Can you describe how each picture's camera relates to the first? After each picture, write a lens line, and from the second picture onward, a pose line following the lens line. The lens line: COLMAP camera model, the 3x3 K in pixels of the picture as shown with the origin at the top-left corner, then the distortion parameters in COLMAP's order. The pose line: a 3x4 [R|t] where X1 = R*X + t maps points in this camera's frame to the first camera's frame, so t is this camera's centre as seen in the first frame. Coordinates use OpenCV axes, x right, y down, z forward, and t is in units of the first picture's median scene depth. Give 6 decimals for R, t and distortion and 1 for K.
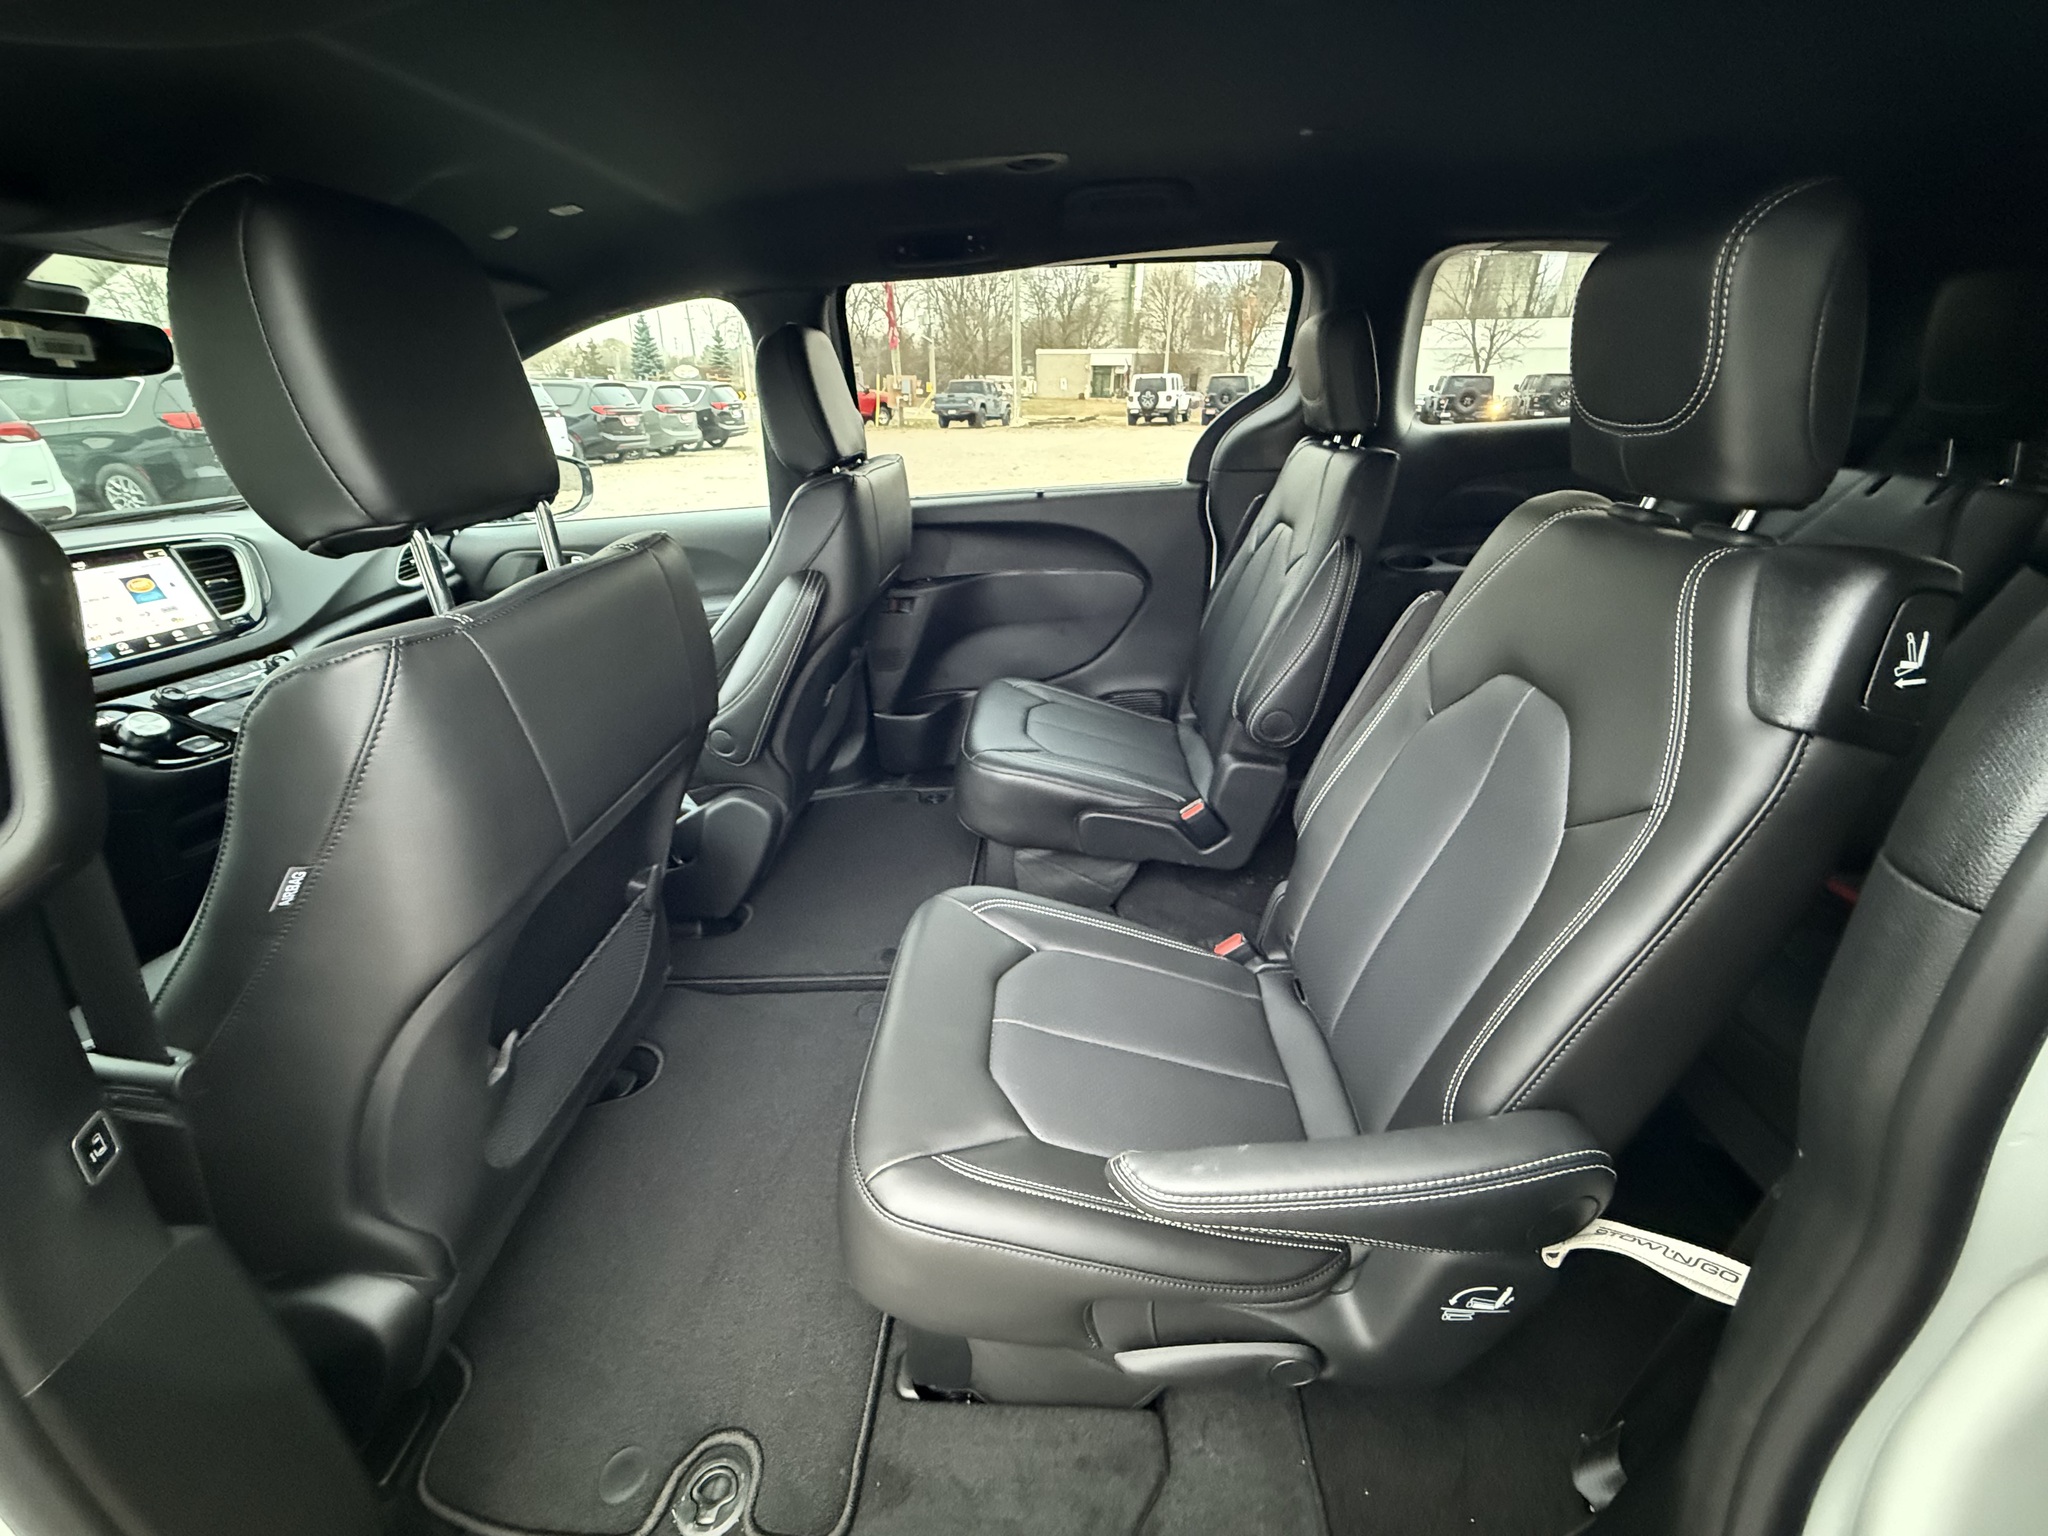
lens RADIAL K [[816.5, 0, 1015.2], [0, 816.5, 770.7], [0, 0, 1]] dist [-0.000897, -0.000142]
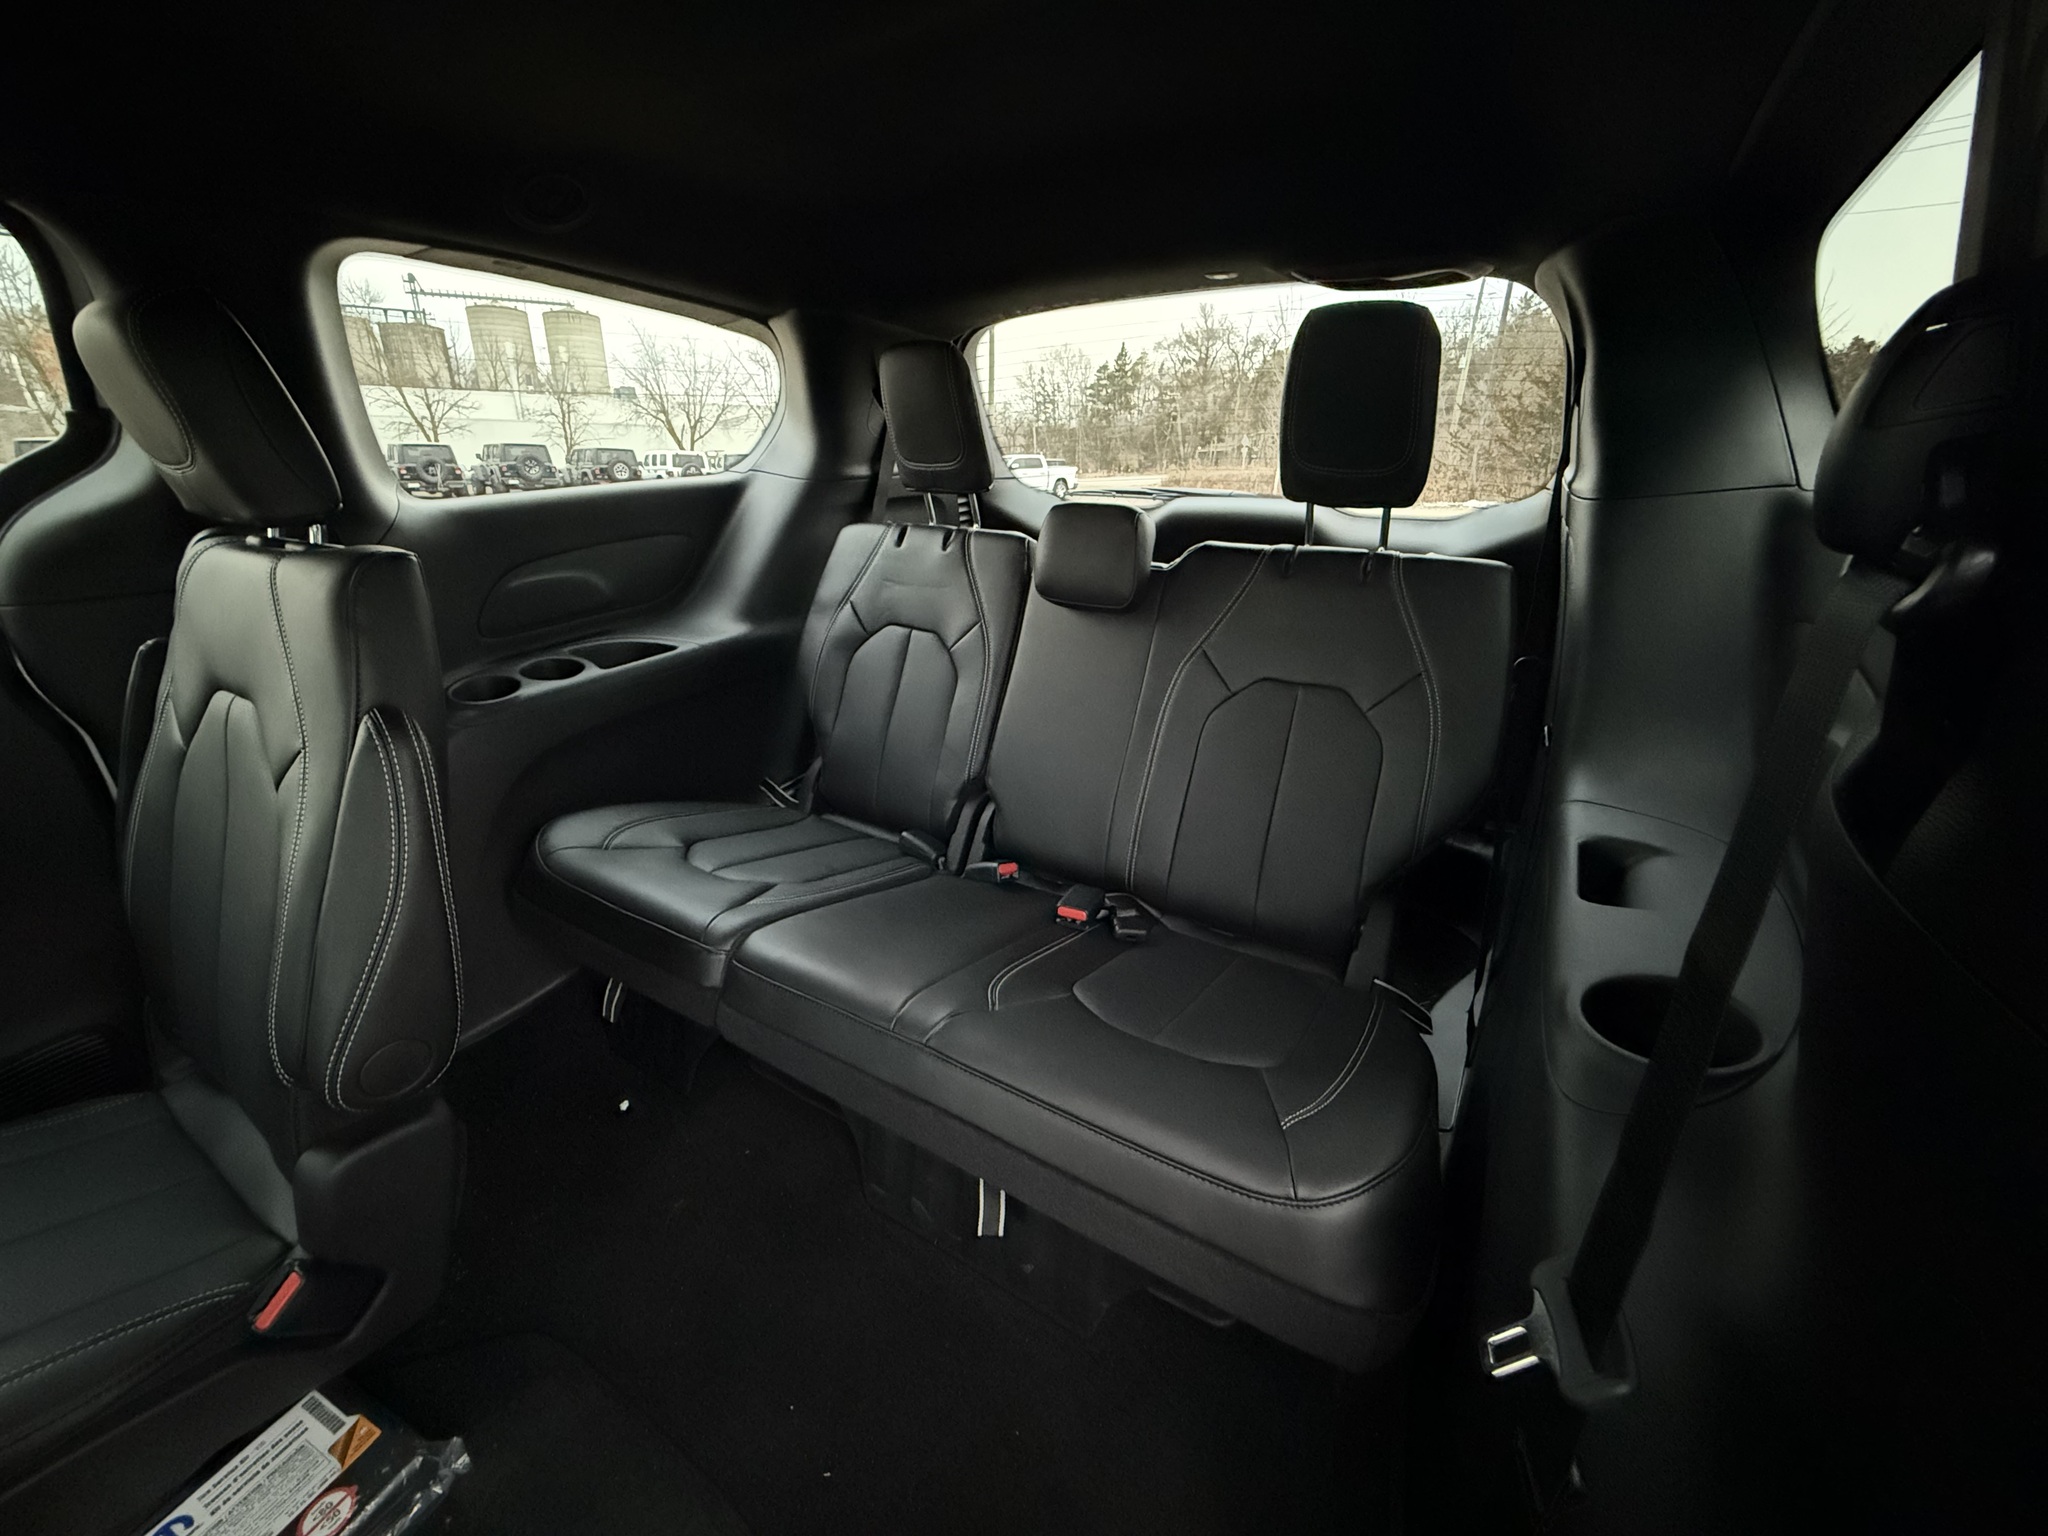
lens RADIAL K [[816.5, 0, 1018.9], [0, 816.5, 768.1], [0, 0, 1]] dist [-0.000897, -0.000142]
pose [[0.486306, -0.309778, 0.817034, 0.128225], [0.369914, 0.920111, 0.128684, -0.132195], [-0.791625, 0.239653, 0.562047, 0.299277]]
